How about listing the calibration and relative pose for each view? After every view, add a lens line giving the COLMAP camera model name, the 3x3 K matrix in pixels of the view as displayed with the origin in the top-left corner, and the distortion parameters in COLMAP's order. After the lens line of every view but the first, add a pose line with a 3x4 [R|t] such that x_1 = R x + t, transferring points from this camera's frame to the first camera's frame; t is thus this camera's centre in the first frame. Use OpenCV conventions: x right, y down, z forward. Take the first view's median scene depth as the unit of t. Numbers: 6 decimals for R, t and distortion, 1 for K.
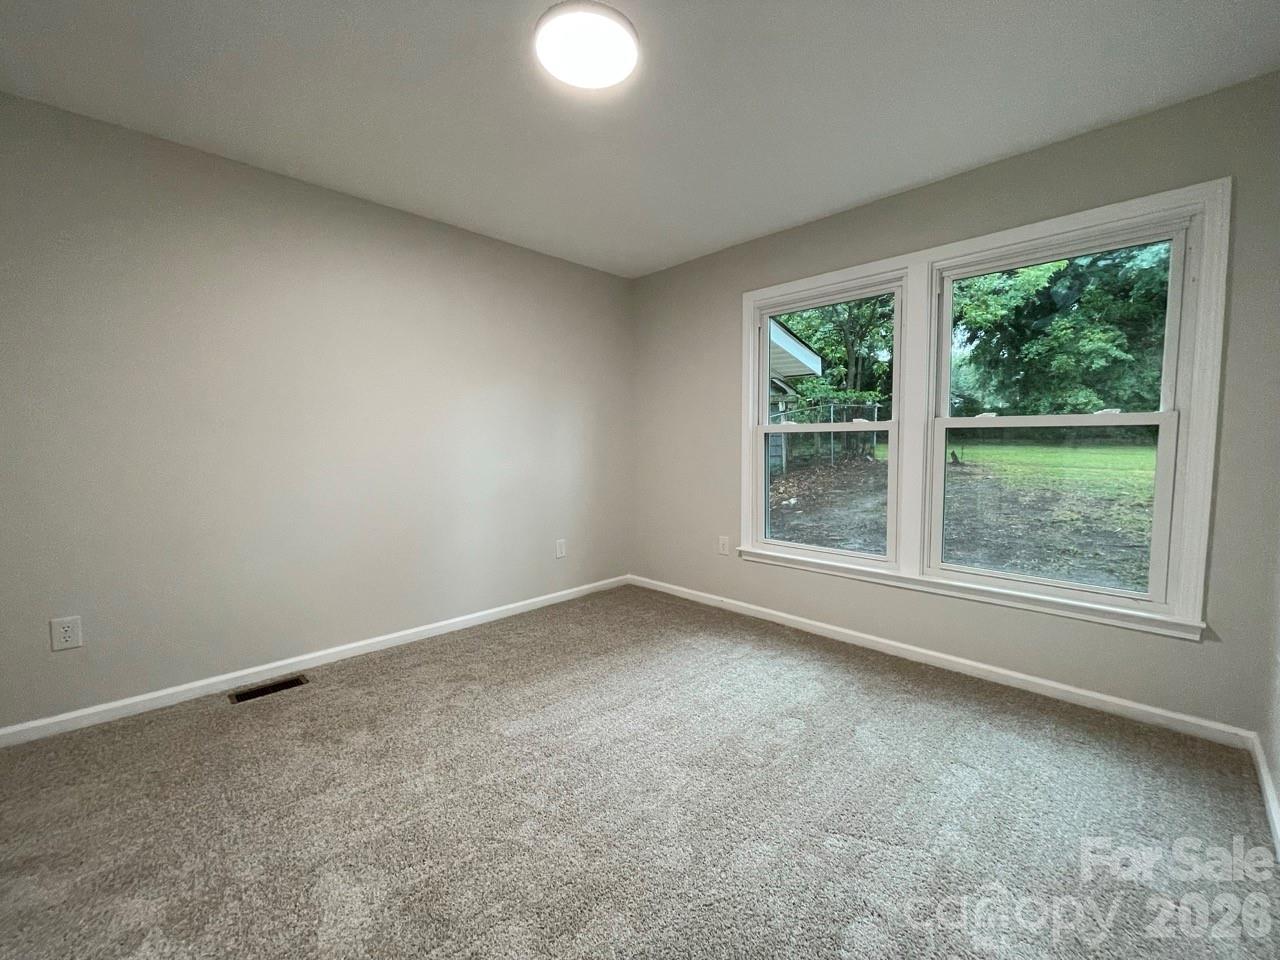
lens RADIAL K [[516.9, 0, 636.3], [0, 516.9, 472.9], [0, 0, 1]] dist [0.001850, -0.000495]
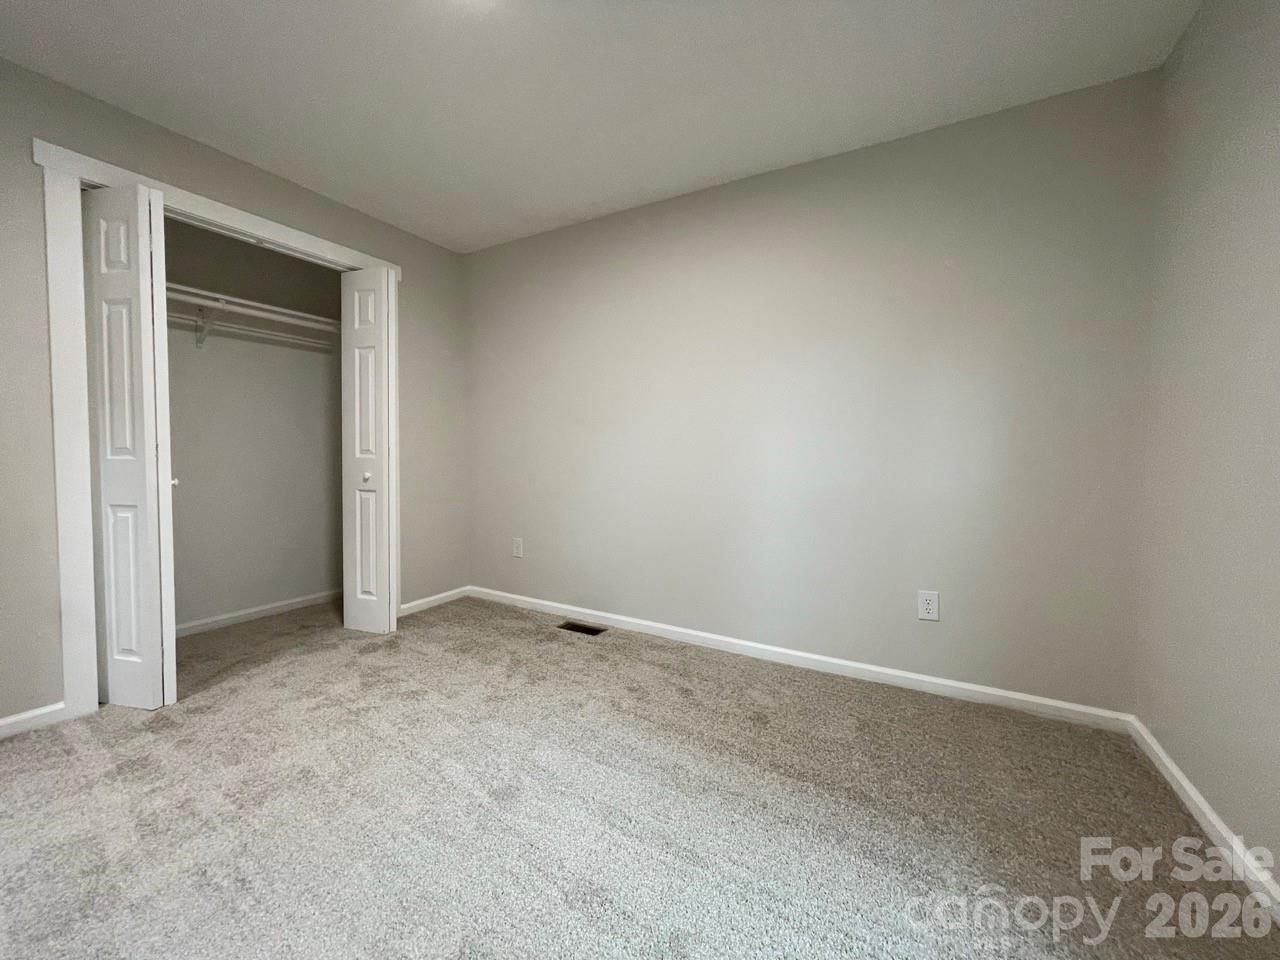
lens RADIAL K [[516.9, 0, 636.3], [0, 516.9, 472.9], [0, 0, 1]] dist [0.001850, -0.000495]
pose [[0.277357, 0.041008, -0.959891, 0.492924], [-0.071530, 0.997197, 0.021934, 0.001458], [0.958100, 0.062577, 0.279513, 0.708292]]
